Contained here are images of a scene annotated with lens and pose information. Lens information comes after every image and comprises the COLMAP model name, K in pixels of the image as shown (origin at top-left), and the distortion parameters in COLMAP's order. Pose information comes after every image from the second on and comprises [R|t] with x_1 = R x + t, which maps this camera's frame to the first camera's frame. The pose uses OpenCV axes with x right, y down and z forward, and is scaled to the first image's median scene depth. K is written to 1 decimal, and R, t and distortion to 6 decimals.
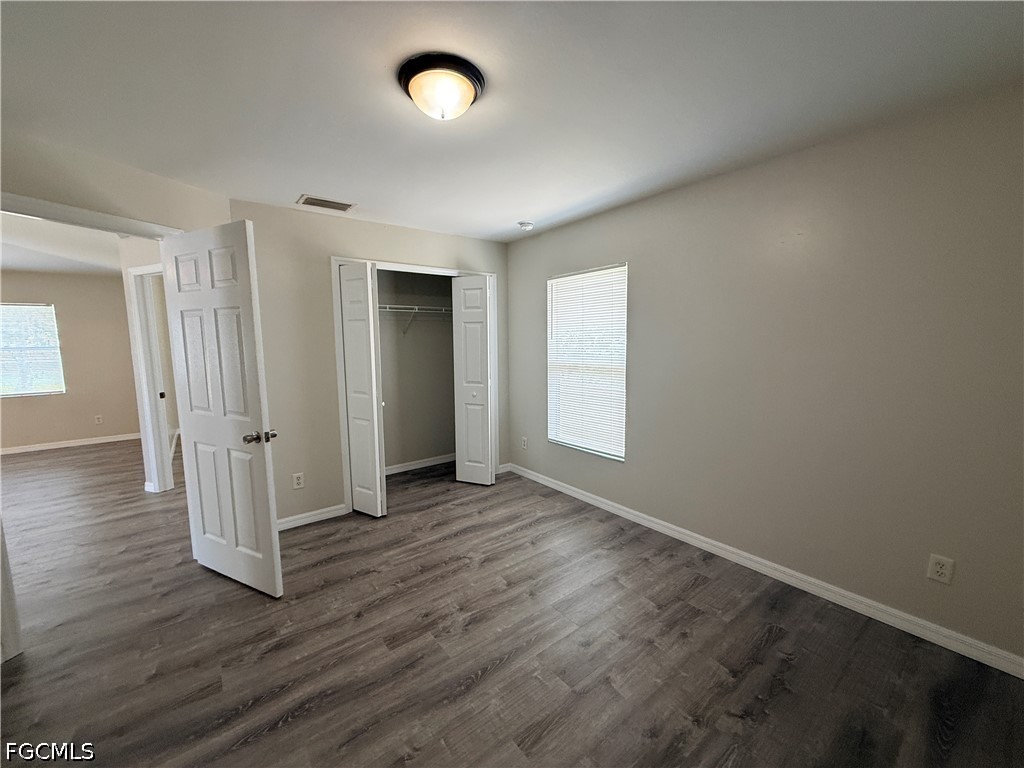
lens RADIAL K [[408.0, 0, 508.9], [0, 408.0, 382.9], [0, 0, 1]] dist [0.001563, -0.000137]
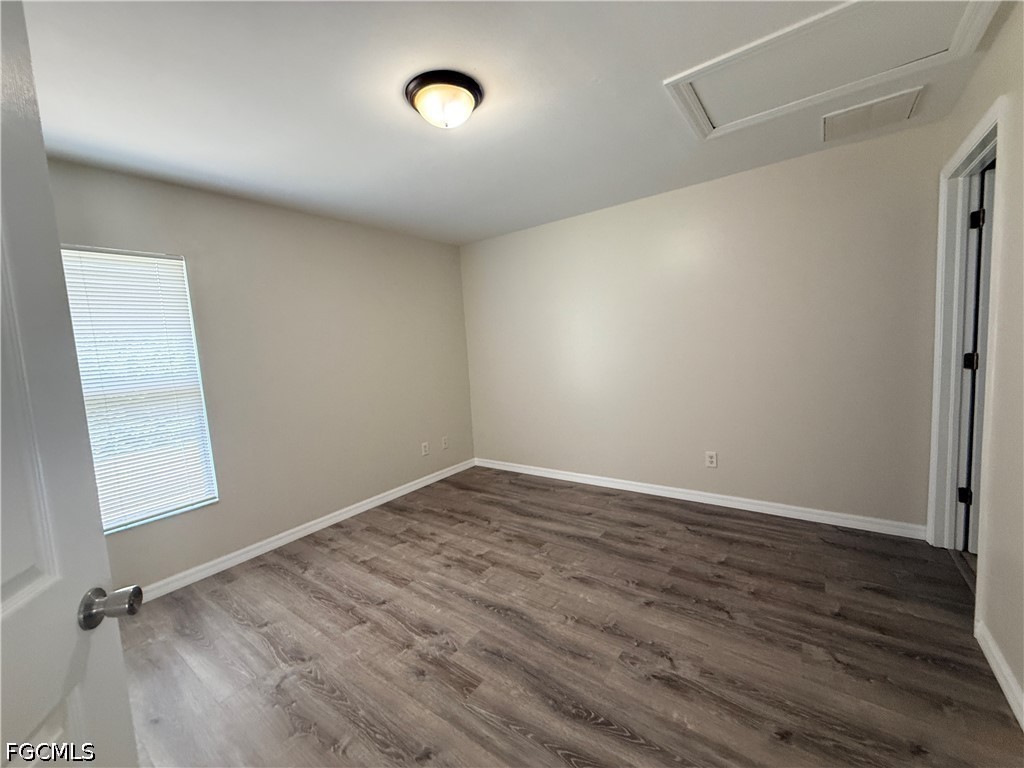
lens RADIAL K [[408.0, 0, 506.7], [0, 408.0, 382.4], [0, 0, 1]] dist [0.001563, -0.000137]
pose [[-0.266698, -0.057580, 0.962059, -1.068041], [0.171894, 0.979367, 0.106268, -0.046567], [-0.948327, 0.193714, -0.251297, 1.014496]]
